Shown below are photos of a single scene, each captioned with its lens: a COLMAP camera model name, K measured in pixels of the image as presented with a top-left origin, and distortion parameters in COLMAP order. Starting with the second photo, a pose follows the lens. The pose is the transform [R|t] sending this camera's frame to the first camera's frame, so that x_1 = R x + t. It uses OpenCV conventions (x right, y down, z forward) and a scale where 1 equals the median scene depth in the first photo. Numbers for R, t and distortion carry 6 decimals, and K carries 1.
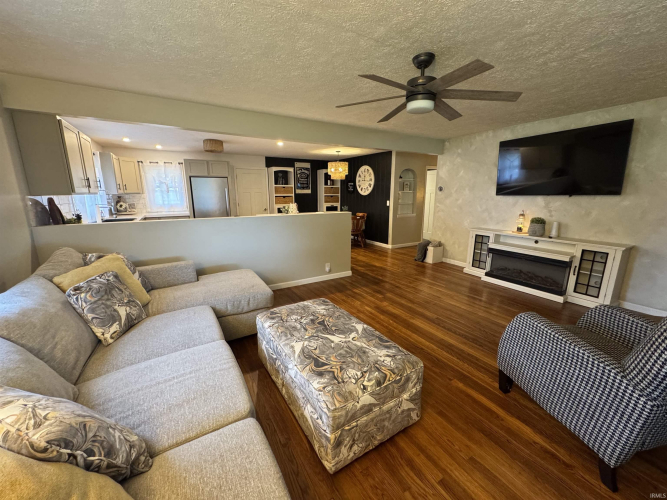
lens RADIAL K [[267.2, 0, 333.5], [0, 267.2, 250.0], [0, 0, 1]] dist [-0.000126, 0.000129]
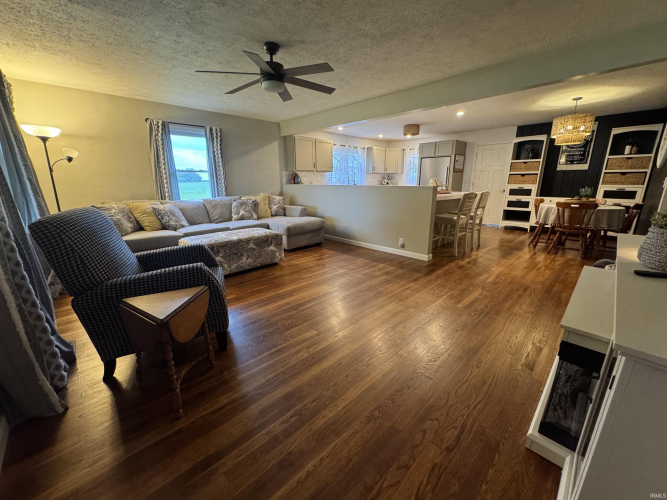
lens RADIAL K [[267.2, 0, 333.5], [0, 267.2, 250.0], [0, 0, 1]] dist [-0.000126, 0.000129]
pose [[0.233501, 0.244897, -0.941012, 0.894520], [-0.203724, 0.958606, 0.198925, -0.055182], [0.950775, 0.145258, 0.273727, 0.530894]]
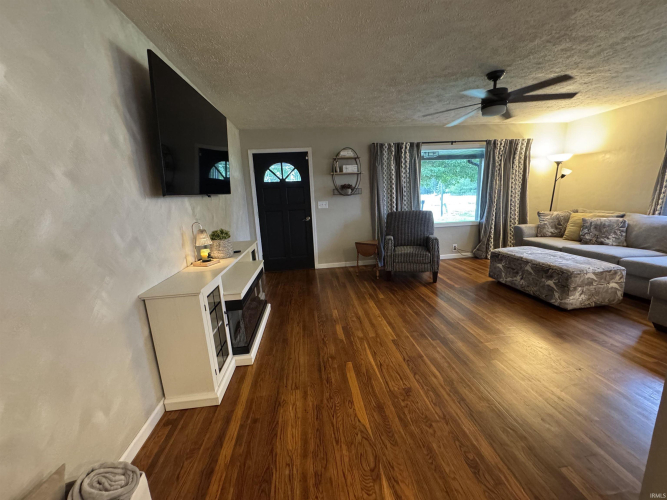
lens RADIAL K [[272.8, 0, 334.9], [0, 272.8, 238.1], [0, 0, 1]] dist [-0.003172, 0.000112]
pose [[-0.911302, -0.031684, 0.410517, 0.231261], [0.128219, 0.925620, 0.356073, -0.279563], [-0.391264, 0.377126, -0.839457, 1.353983]]
